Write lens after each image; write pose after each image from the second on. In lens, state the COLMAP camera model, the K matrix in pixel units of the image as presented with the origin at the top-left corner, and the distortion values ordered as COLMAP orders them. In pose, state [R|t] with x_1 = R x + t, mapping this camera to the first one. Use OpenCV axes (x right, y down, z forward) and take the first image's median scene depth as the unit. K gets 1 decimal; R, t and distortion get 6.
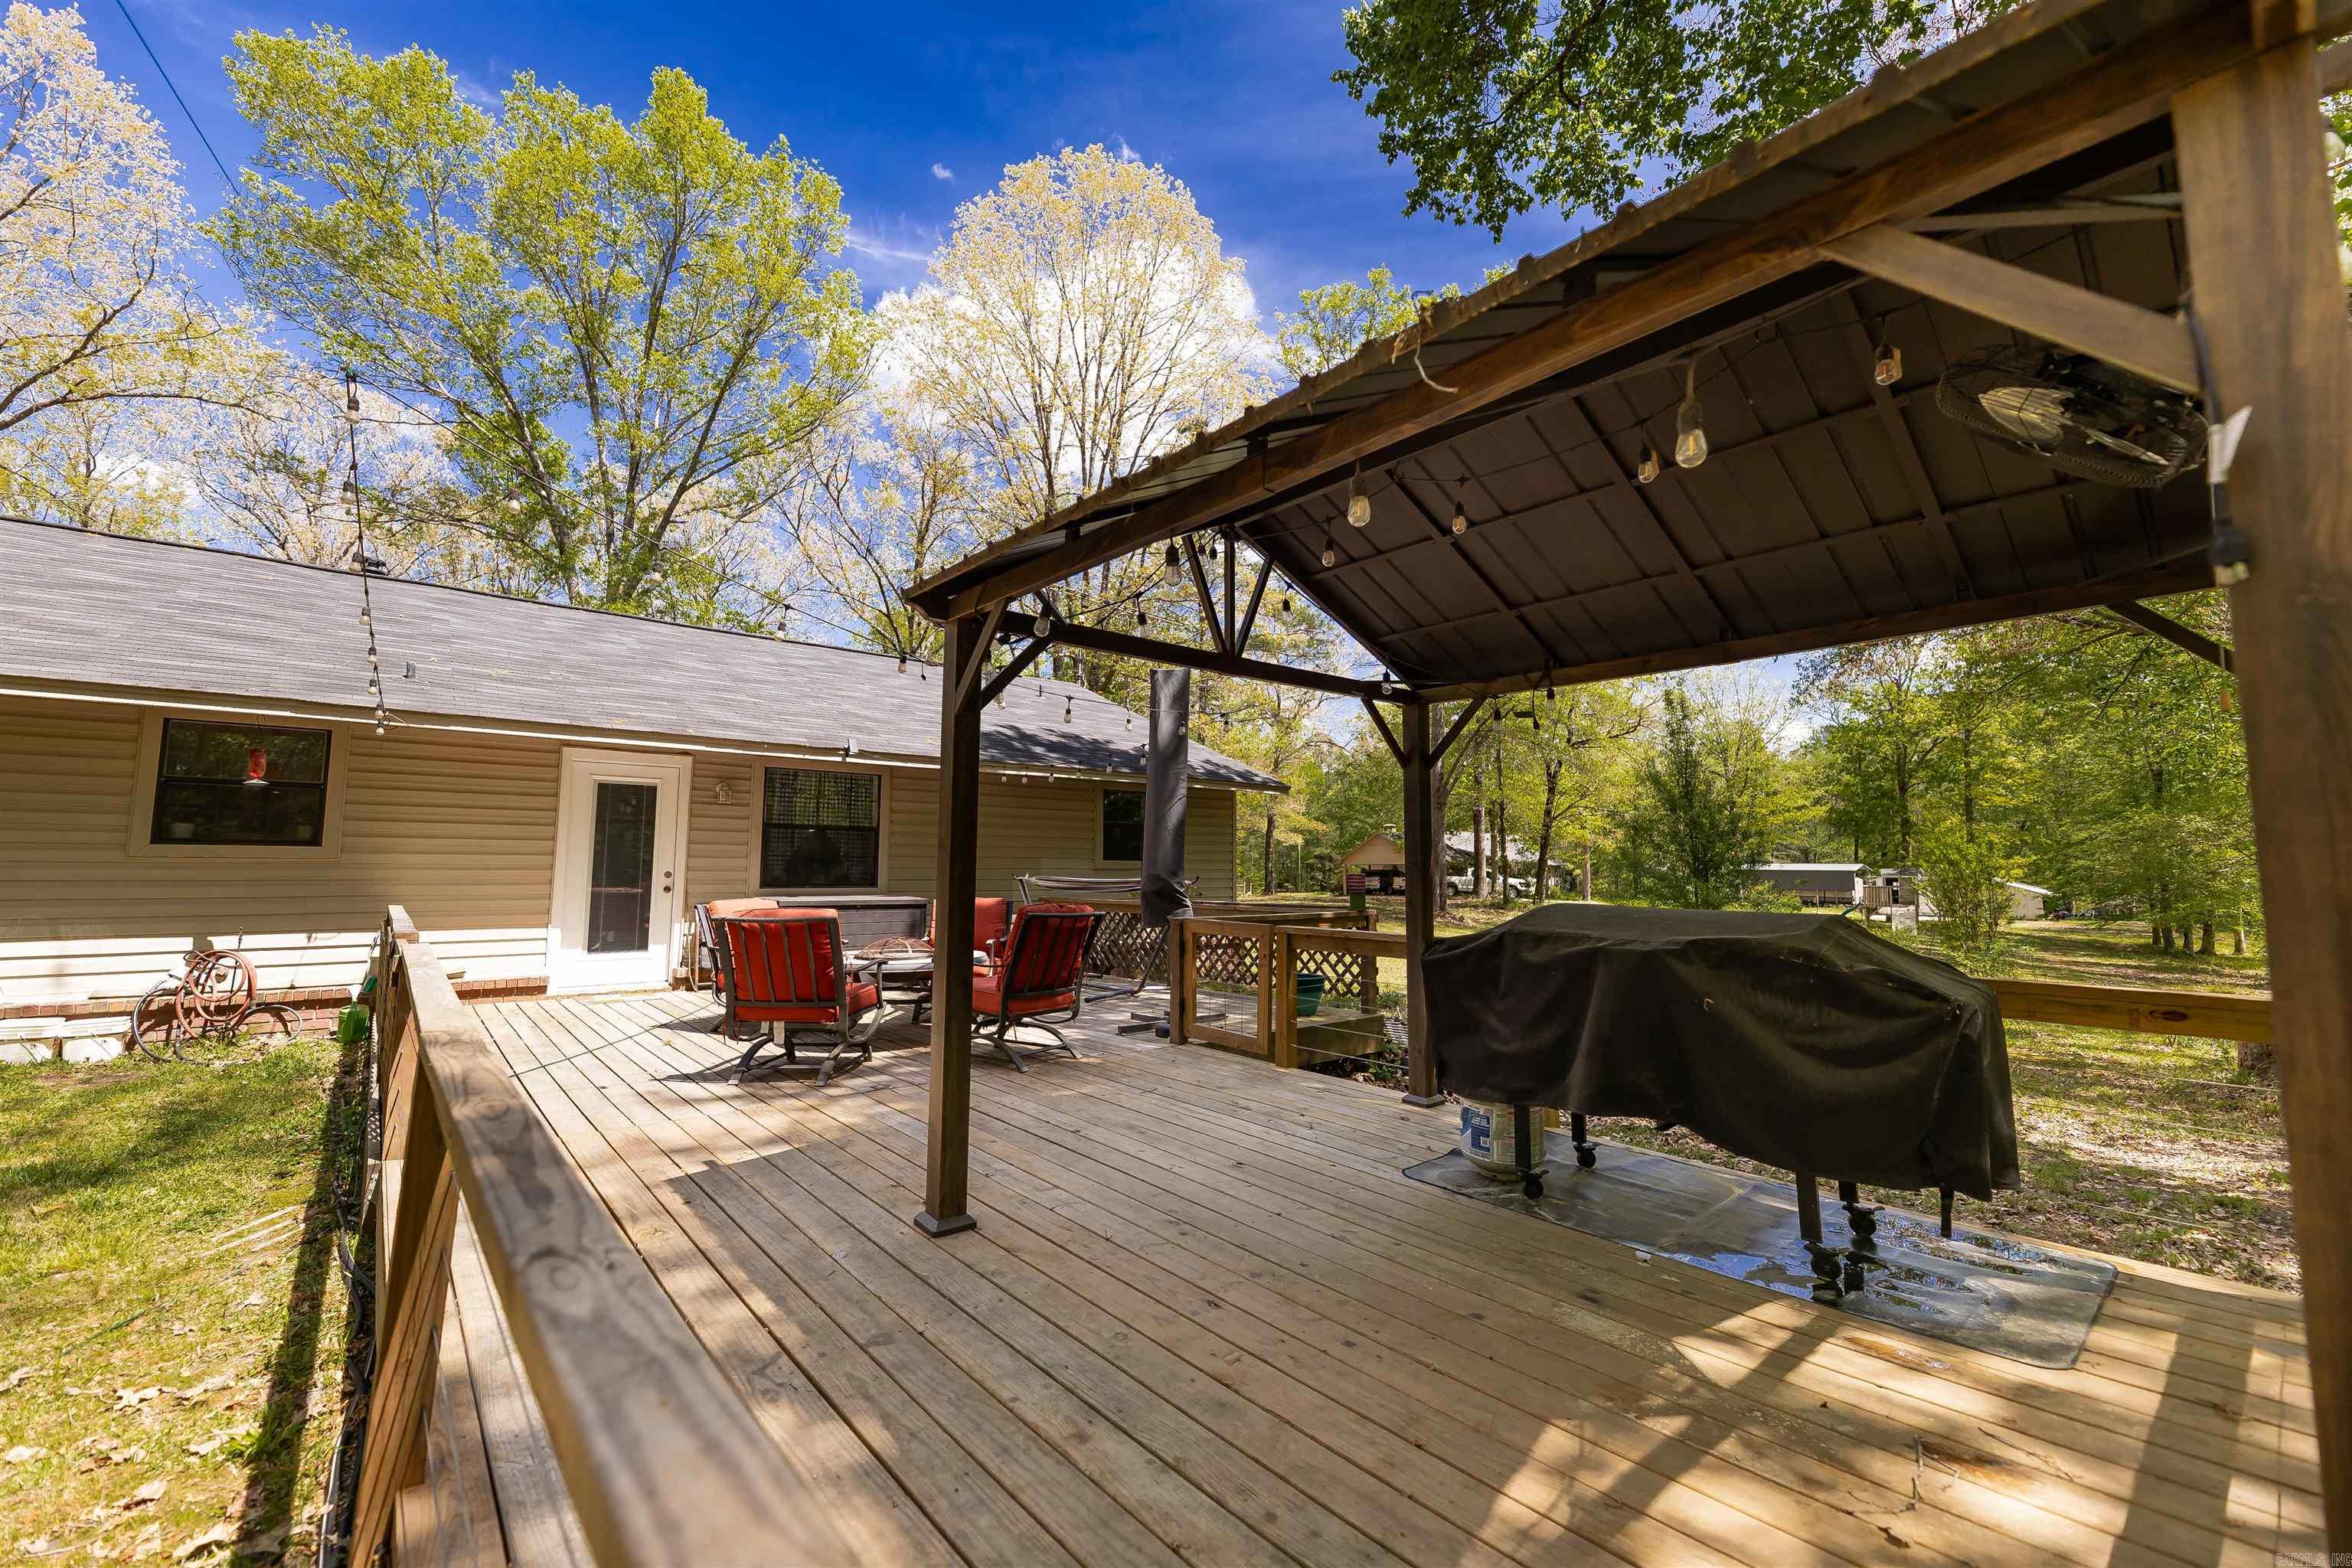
lens RADIAL K [[937.9, 0, 1175.9], [0, 937.9, 781.2], [0, 0, 1]] dist [-0.008691, -0.000461]
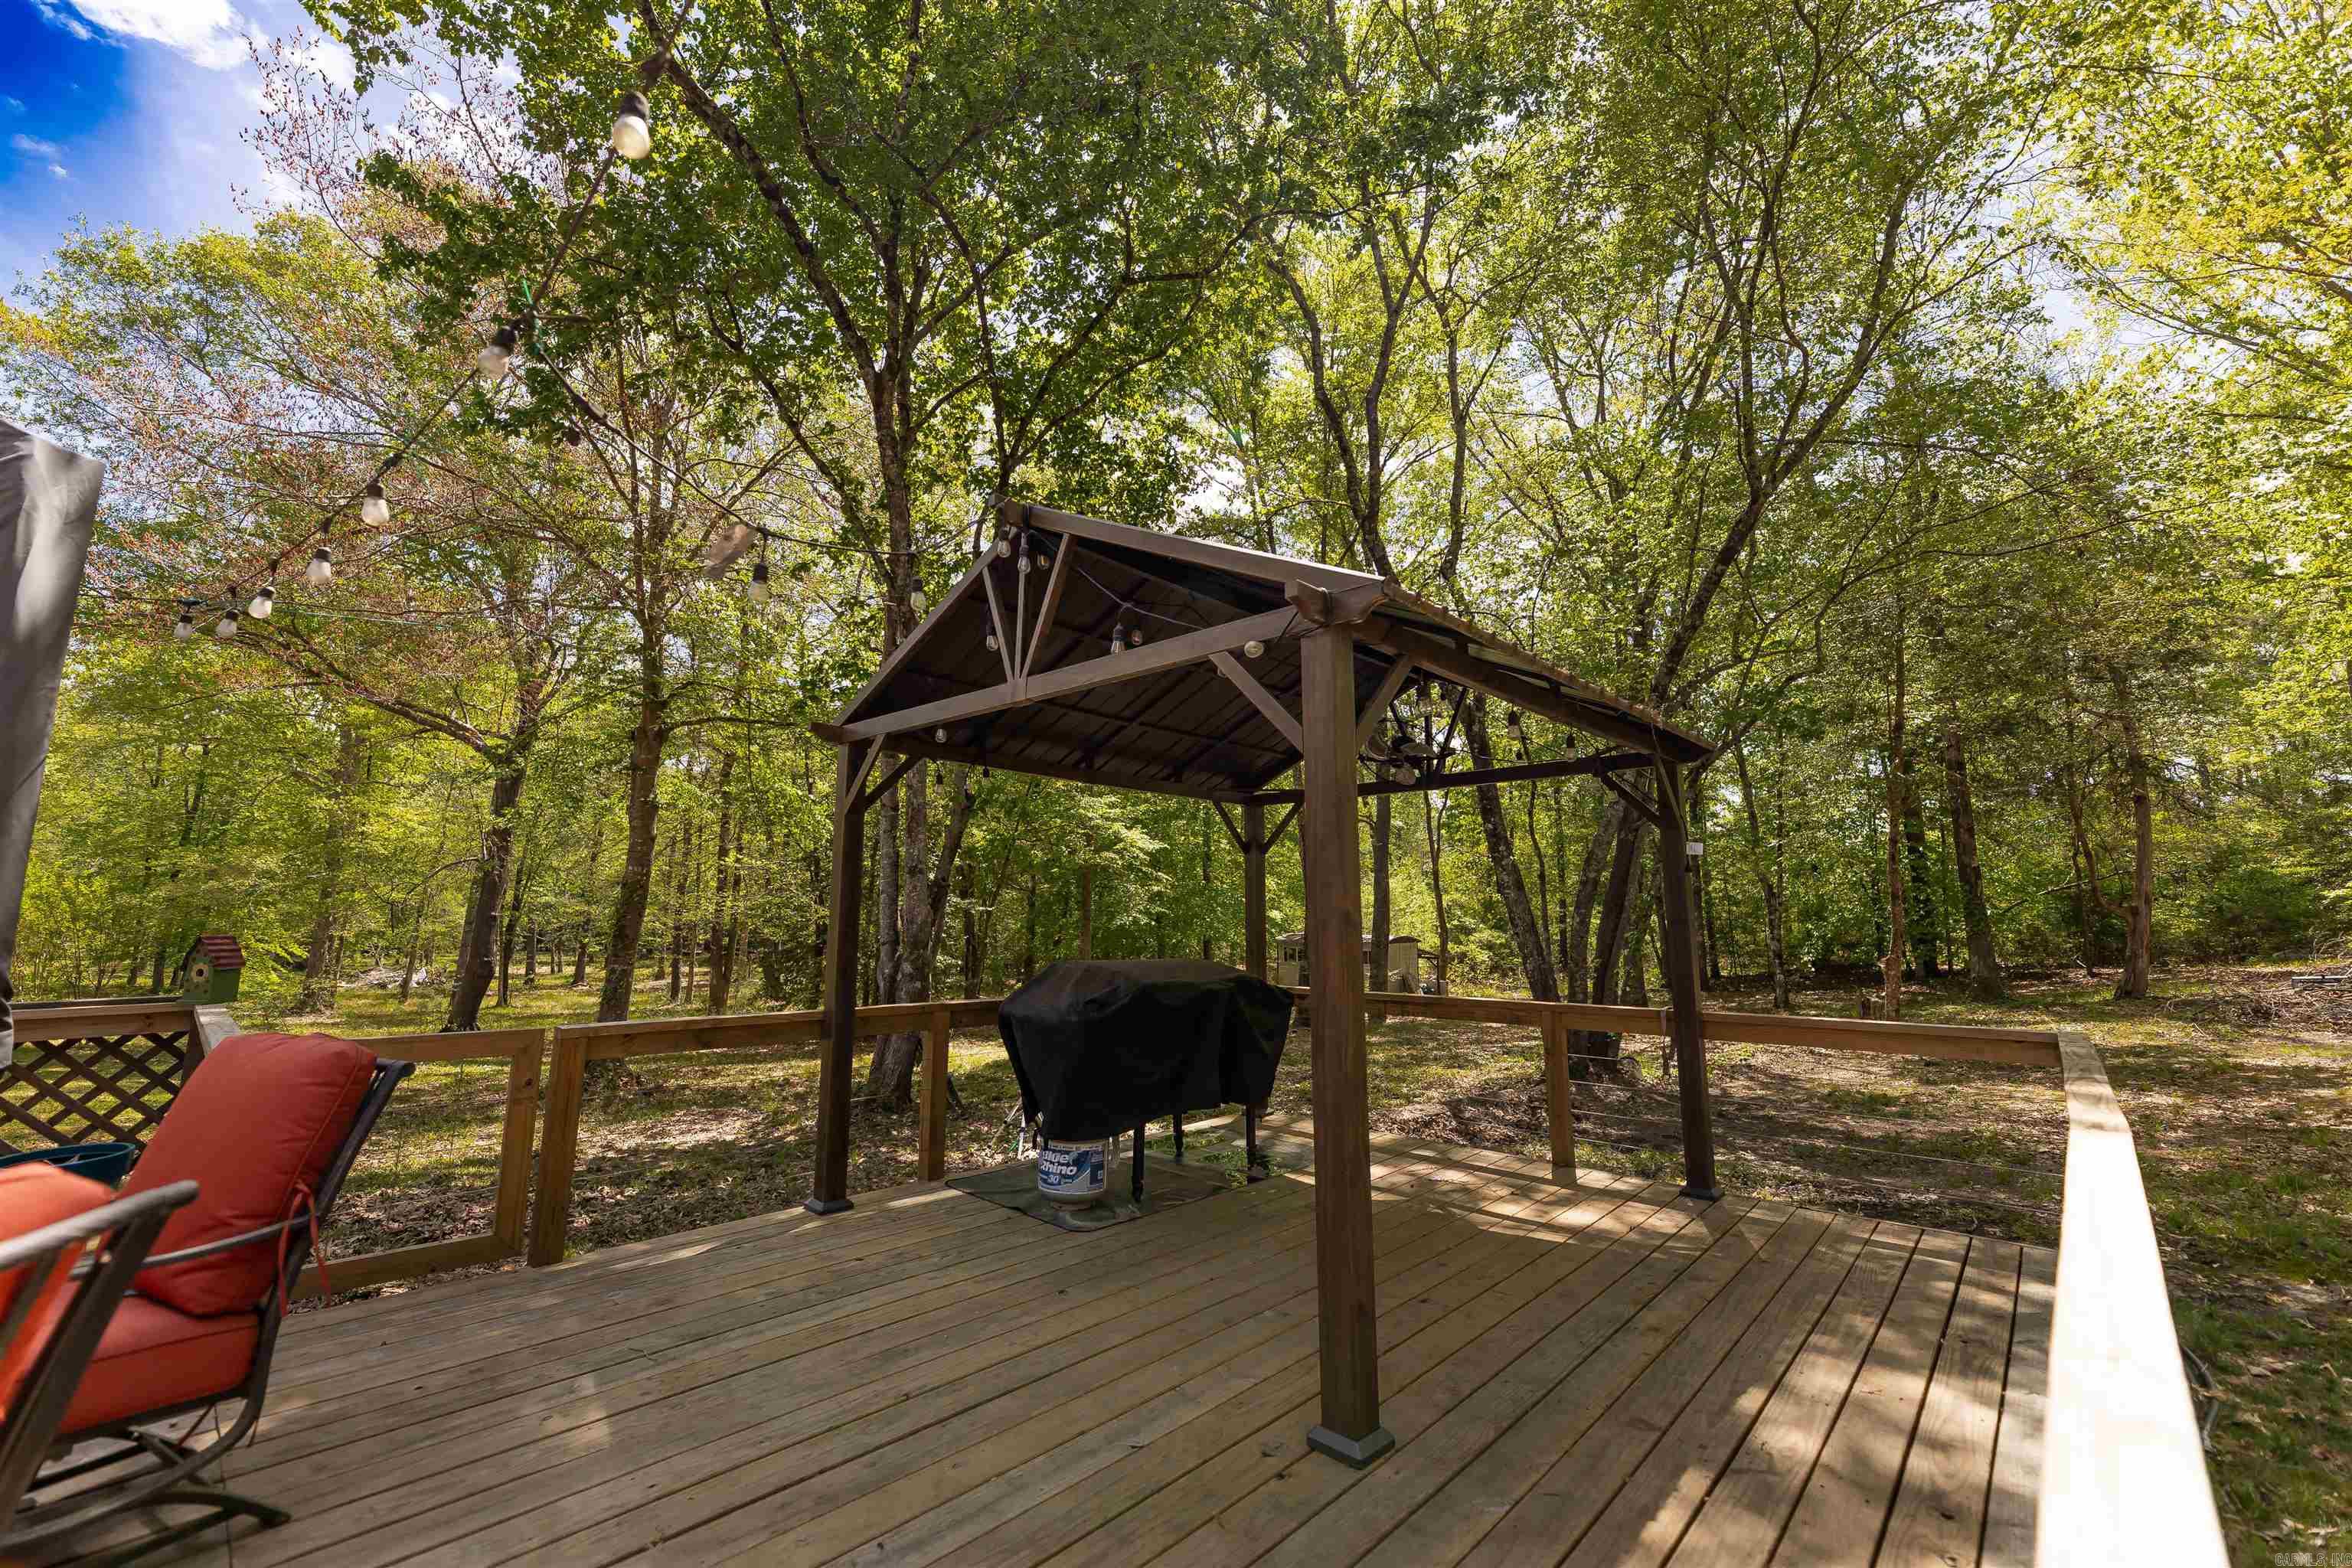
lens RADIAL K [[937.9, 0, 1176.9], [0, 937.9, 777.1], [0, 0, 1]] dist [-0.008691, -0.000461]
pose [[-0.097323, 0.137445, 0.985717, -1.182750], [-0.096961, 0.984397, -0.146834, 0.097135], [-0.990519, -0.109866, -0.082477, 1.450316]]
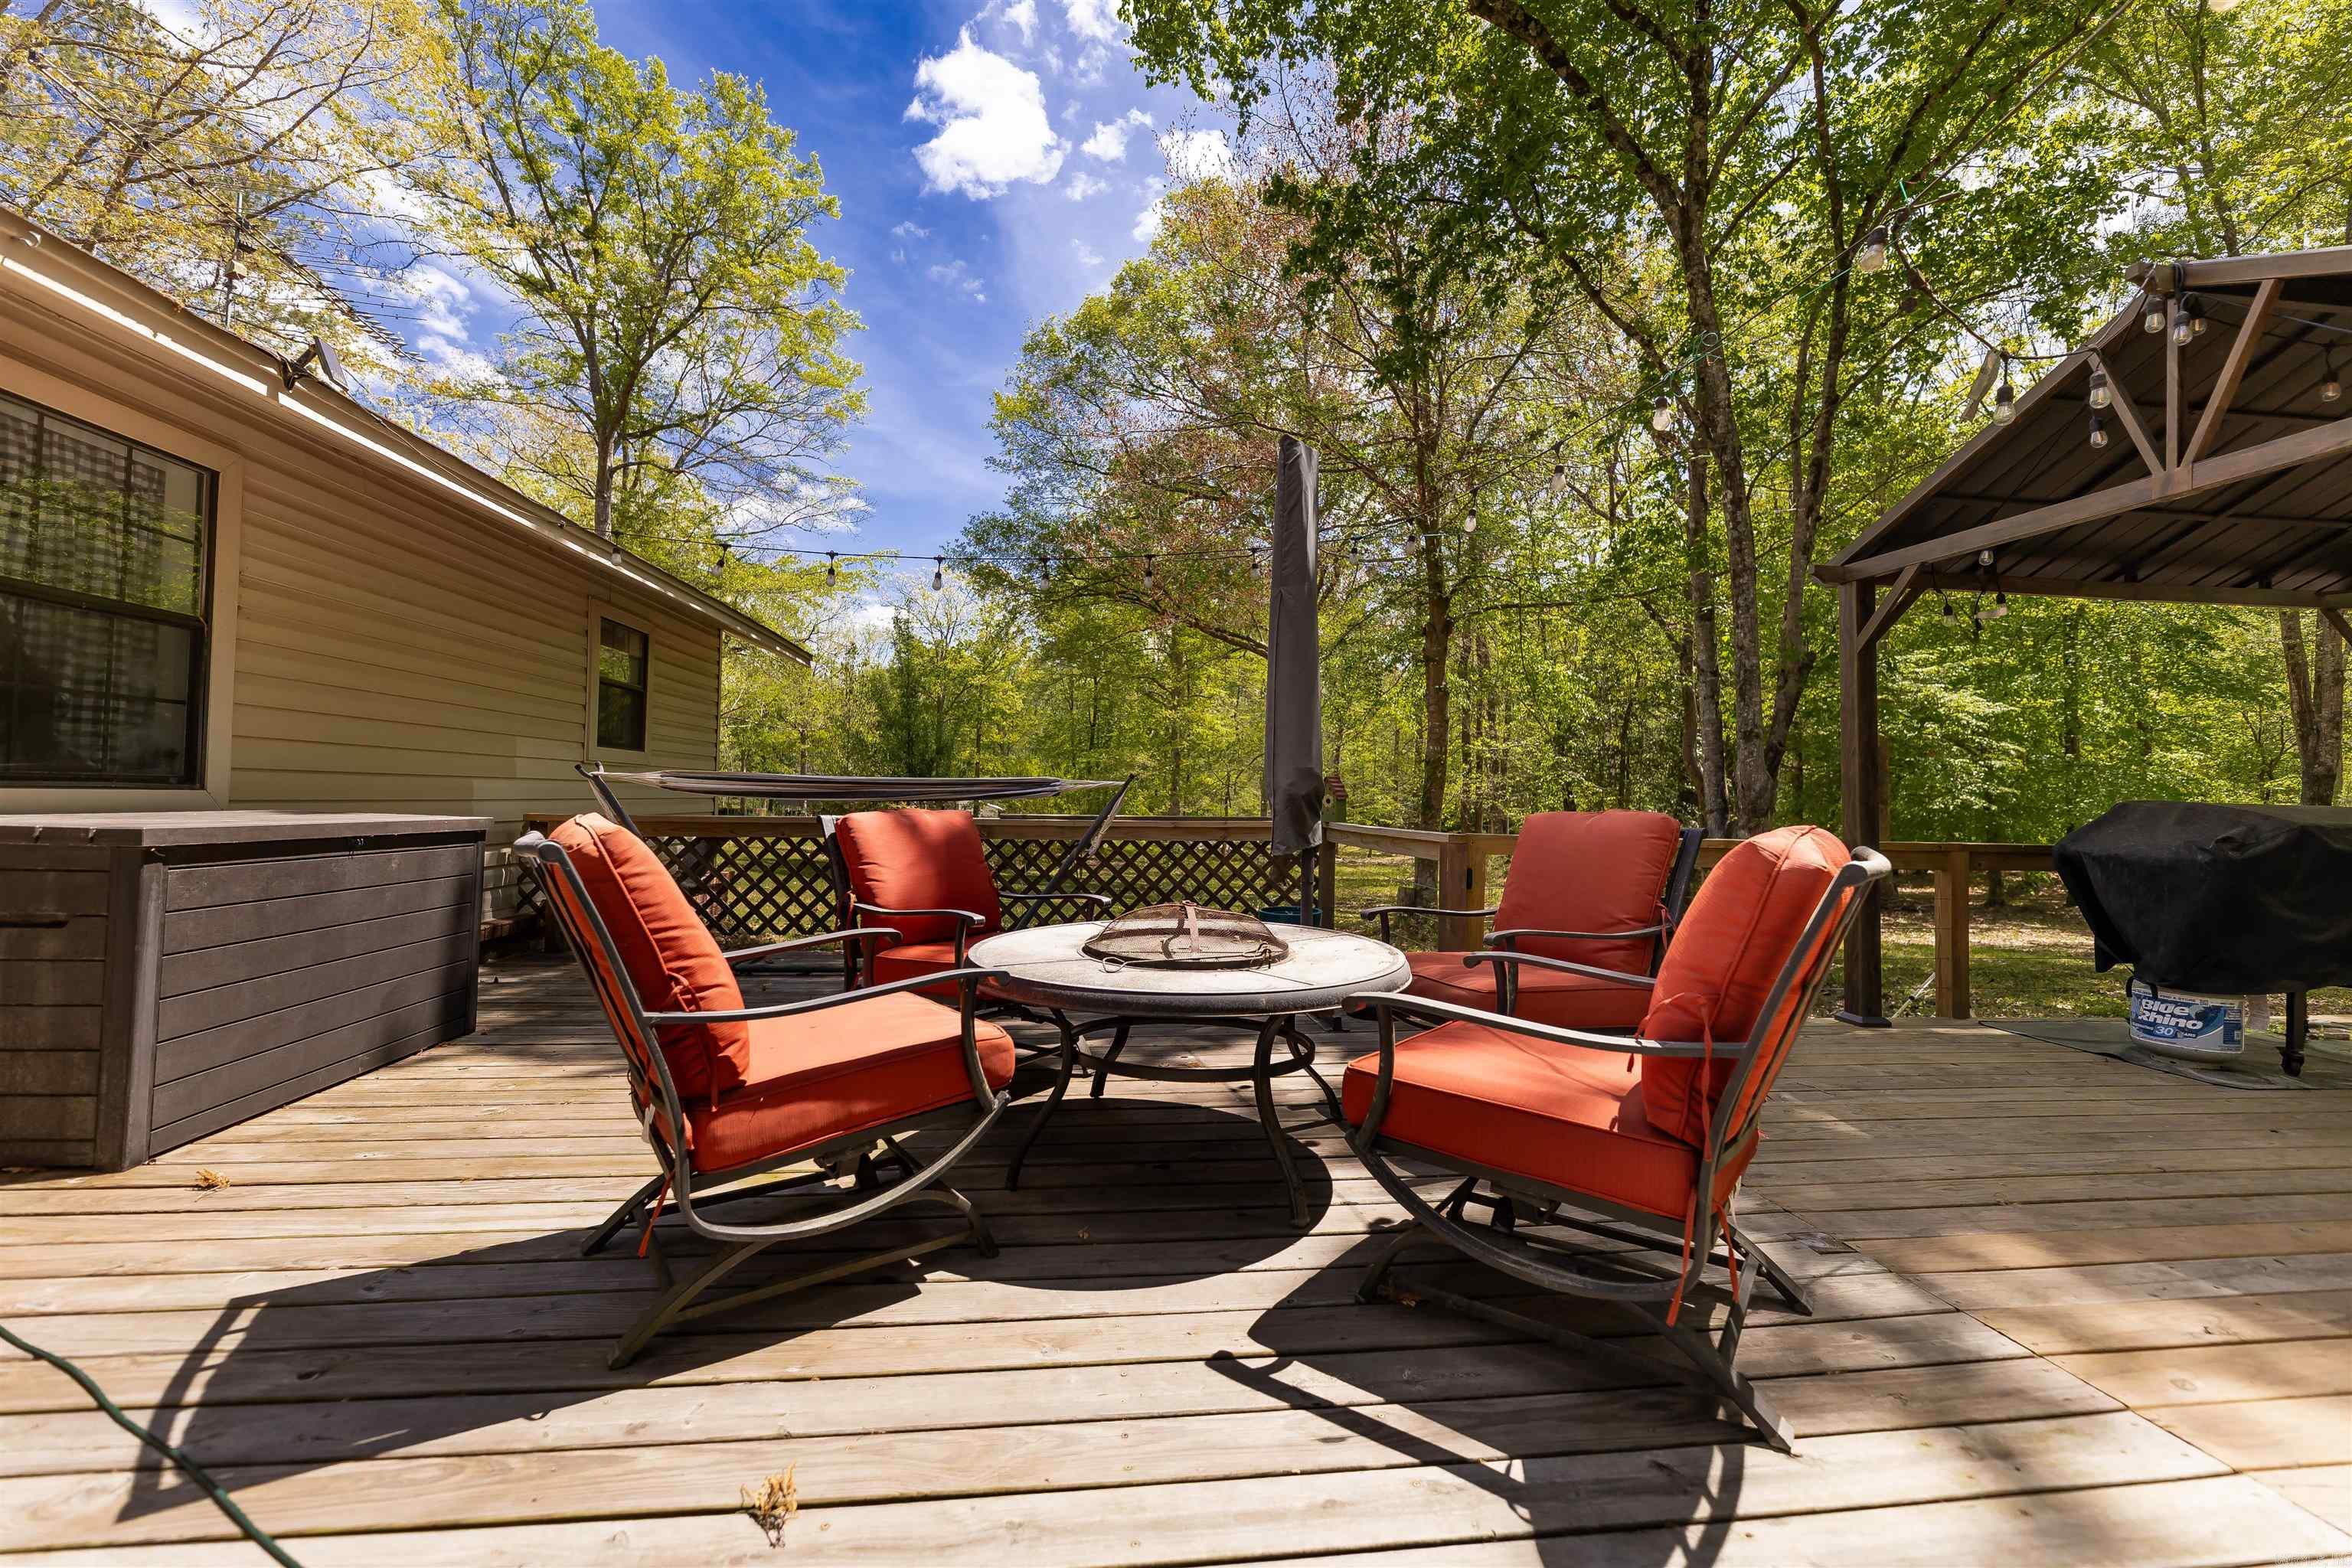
lens RADIAL K [[937.9, 0, 1168.6], [0, 937.9, 779.0], [0, 0, 1]] dist [-0.008691, -0.000461]
pose [[0.577748, 0.016475, 0.816049, -1.547079], [-0.084310, 0.995653, 0.039589, 0.235232], [-0.811849, -0.091673, 0.576625, 1.889560]]
